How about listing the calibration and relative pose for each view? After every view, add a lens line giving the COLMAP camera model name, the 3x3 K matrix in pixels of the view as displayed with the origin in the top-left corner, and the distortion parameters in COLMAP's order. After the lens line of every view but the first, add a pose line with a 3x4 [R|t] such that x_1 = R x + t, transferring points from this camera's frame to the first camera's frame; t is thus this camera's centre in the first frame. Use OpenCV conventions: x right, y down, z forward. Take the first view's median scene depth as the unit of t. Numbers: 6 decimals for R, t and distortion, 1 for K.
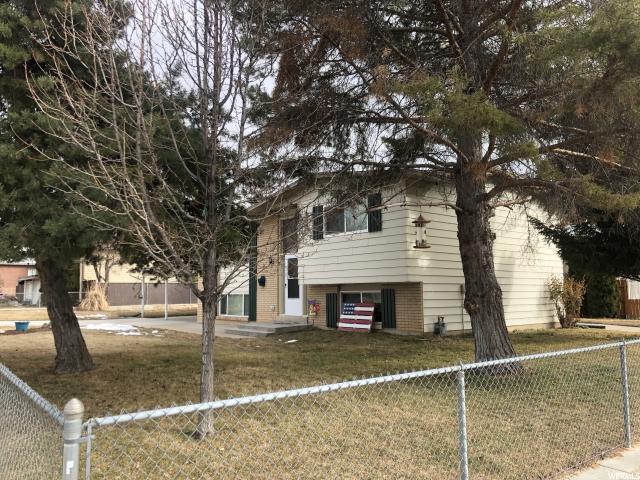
lens RADIAL K [[527.7, 0, 320.0], [0, 527.7, 240.0], [0, 0, 1]] dist [0.006299, 0.001761]
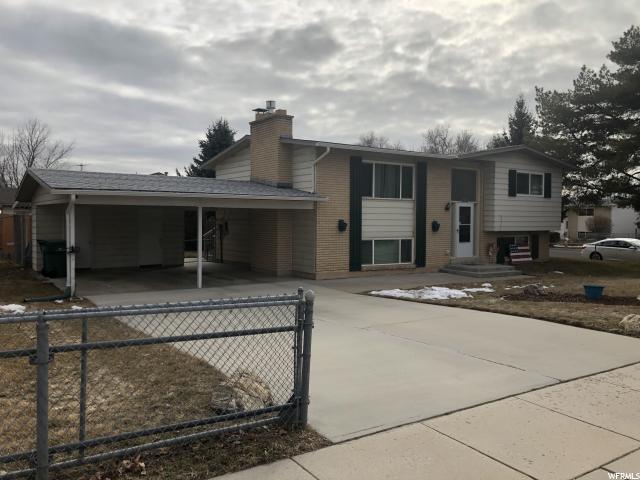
lens RADIAL K [[554.8, 0, 320.0], [0, 554.8, 240.0], [0, 0, 1]] dist [0.009561, 0.000653]
pose [[0.082957, -0.033295, 0.995997, -1.308968], [-0.111388, 0.992869, 0.042468, 0.092922], [-0.990308, -0.114465, 0.078657, 1.257366]]
